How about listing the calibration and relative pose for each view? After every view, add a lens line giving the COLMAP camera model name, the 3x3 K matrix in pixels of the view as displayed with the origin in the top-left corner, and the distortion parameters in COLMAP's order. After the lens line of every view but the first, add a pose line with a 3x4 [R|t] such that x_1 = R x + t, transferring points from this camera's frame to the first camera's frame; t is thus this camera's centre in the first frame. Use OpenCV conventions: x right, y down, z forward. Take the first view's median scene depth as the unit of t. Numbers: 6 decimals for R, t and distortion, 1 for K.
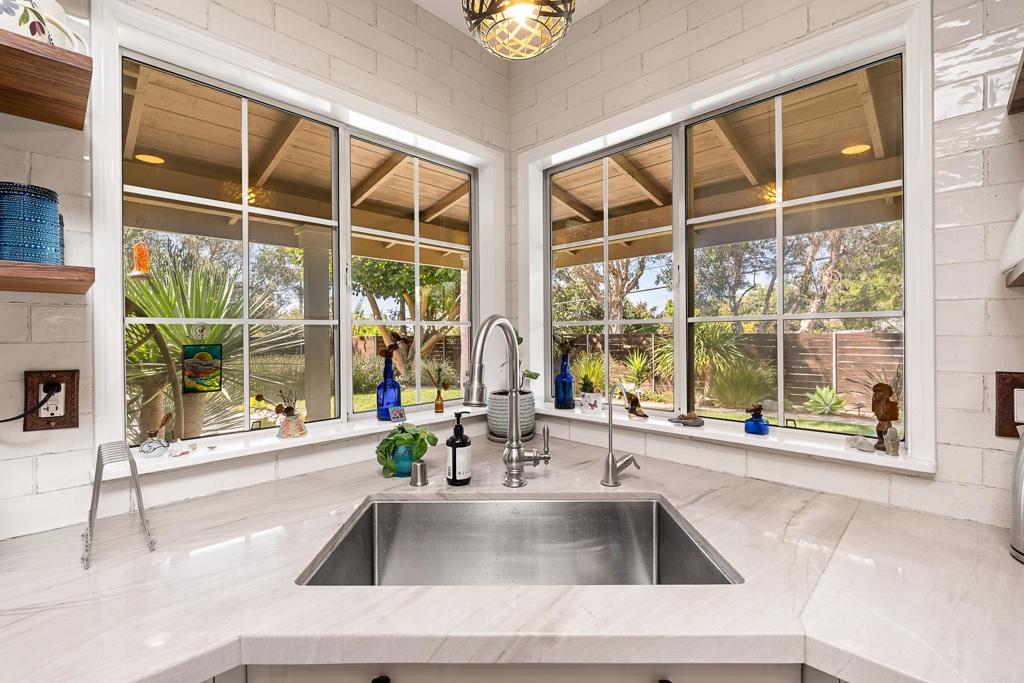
lens RADIAL K [[451.5, 0, 512.0], [0, 451.5, 341.5], [0, 0, 1]] dist [0.002035, 0.000184]
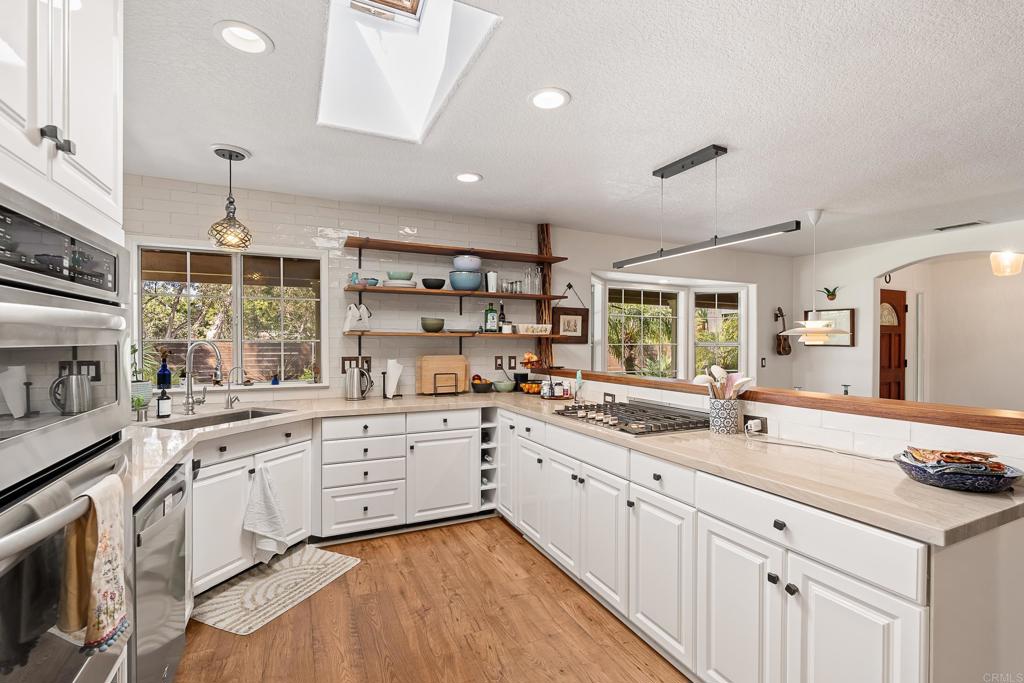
lens RADIAL K [[451.5, 0, 512.0], [0, 451.5, 341.5], [0, 0, 1]] dist [0.002035, 0.000184]
pose [[0.346104, 0.006601, 0.938173, -1.560751], [0.010714, 0.999882, -0.010987, -0.002883], [-0.938135, 0.013854, 0.345993, -1.296496]]
